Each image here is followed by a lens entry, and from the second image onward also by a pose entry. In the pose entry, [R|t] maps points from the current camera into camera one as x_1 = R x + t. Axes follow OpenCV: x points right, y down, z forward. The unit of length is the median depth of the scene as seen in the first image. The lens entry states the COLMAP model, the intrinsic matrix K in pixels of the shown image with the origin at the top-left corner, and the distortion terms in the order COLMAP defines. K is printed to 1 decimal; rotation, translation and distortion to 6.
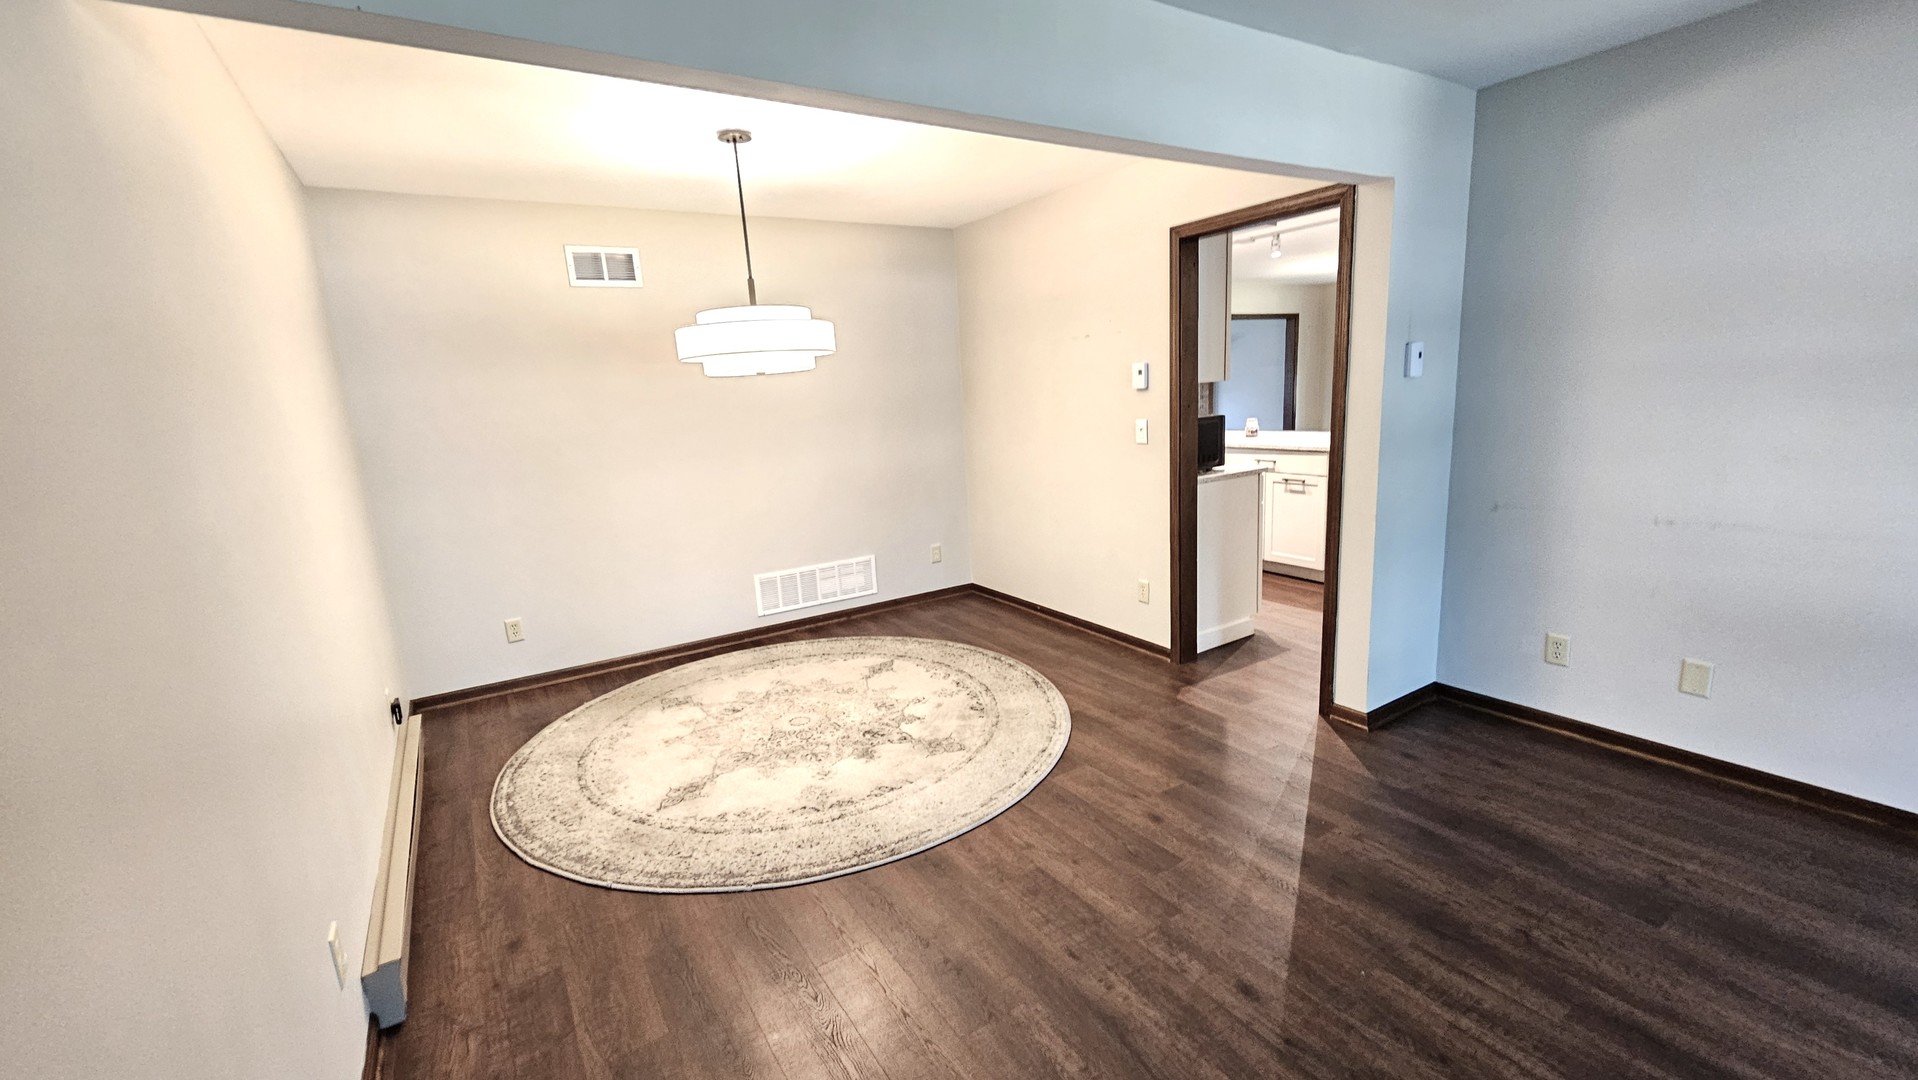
lens RADIAL K [[784.7, 0, 964.4], [0, 784.7, 548.4], [0, 0, 1]] dist [-0.001312, -0.000704]
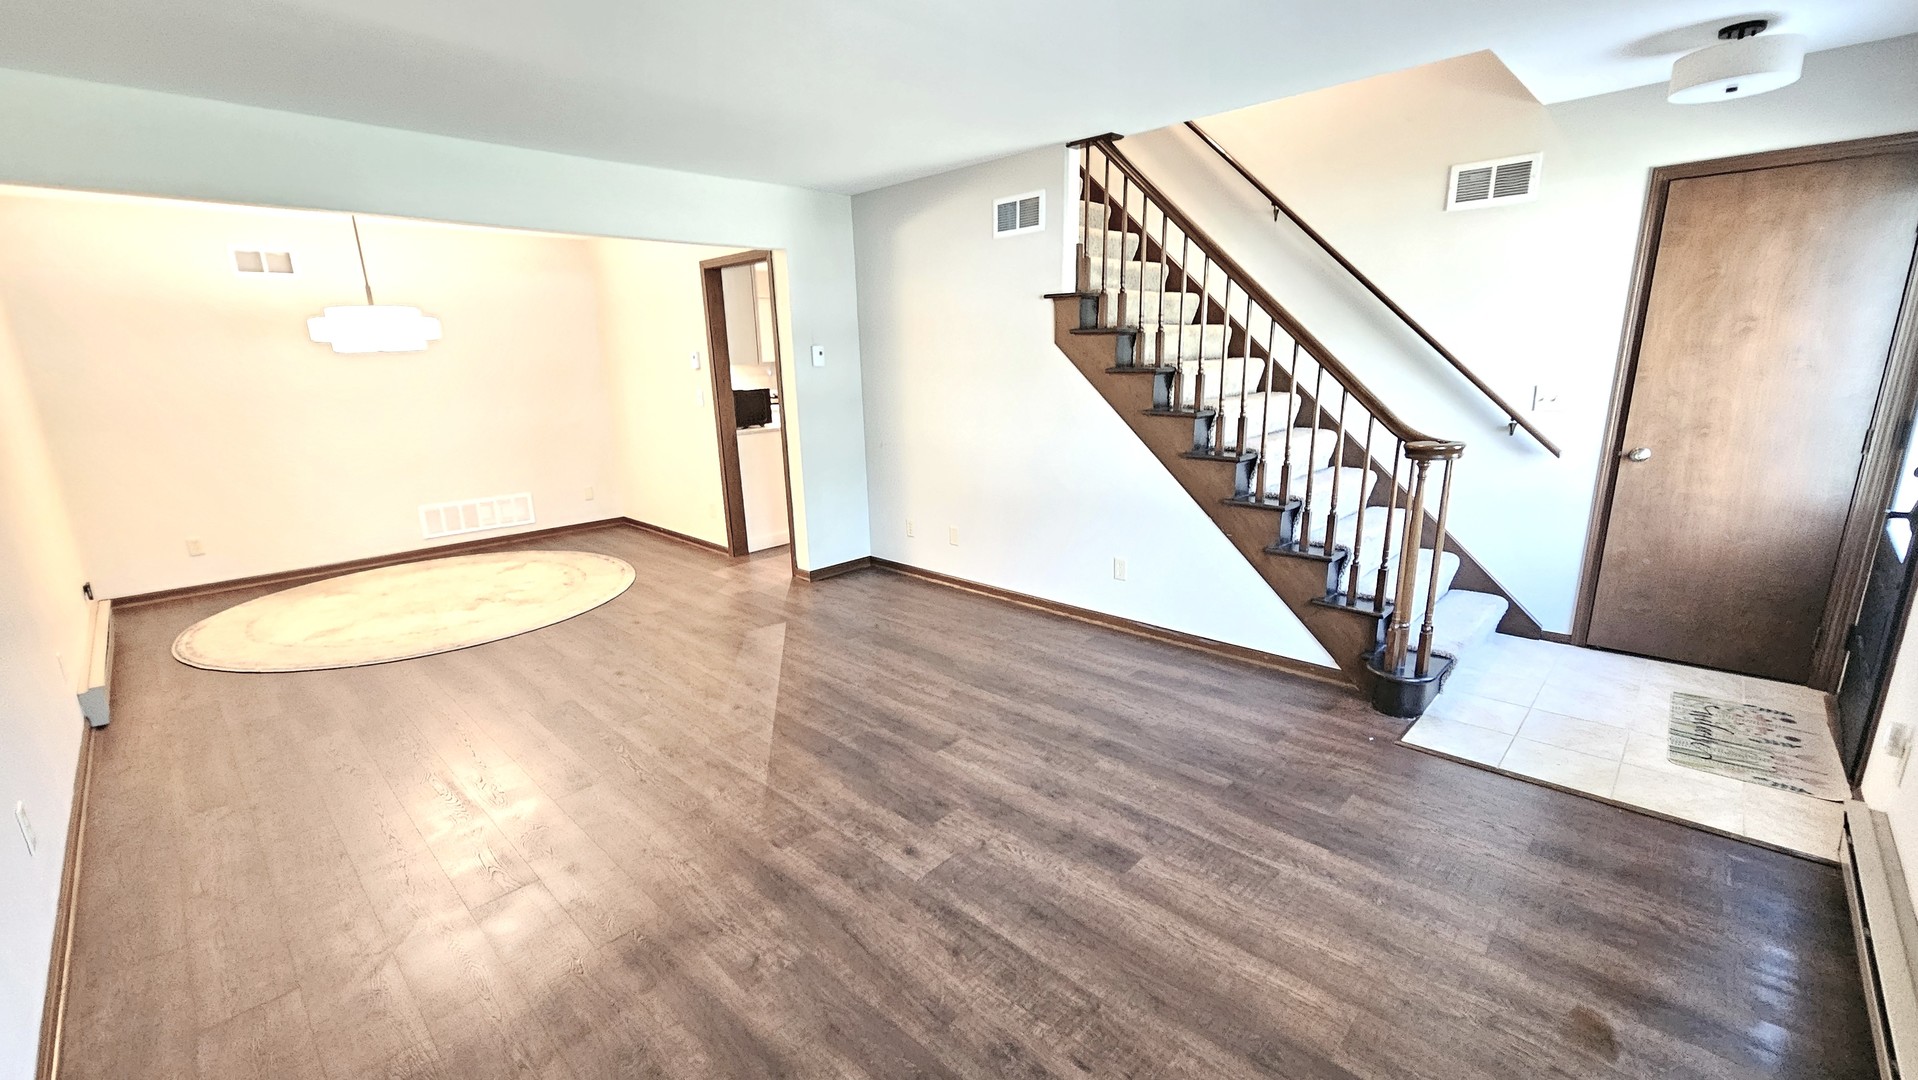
lens RADIAL K [[784.7, 0, 953.9], [0, 784.7, 543.3], [0, 0, 1]] dist [-0.001312, -0.000704]
pose [[0.974114, -0.021754, 0.225010, 0.417634], [0.017110, 0.999599, 0.022570, 0.114494], [-0.225411, -0.018136, 0.974095, -0.632285]]
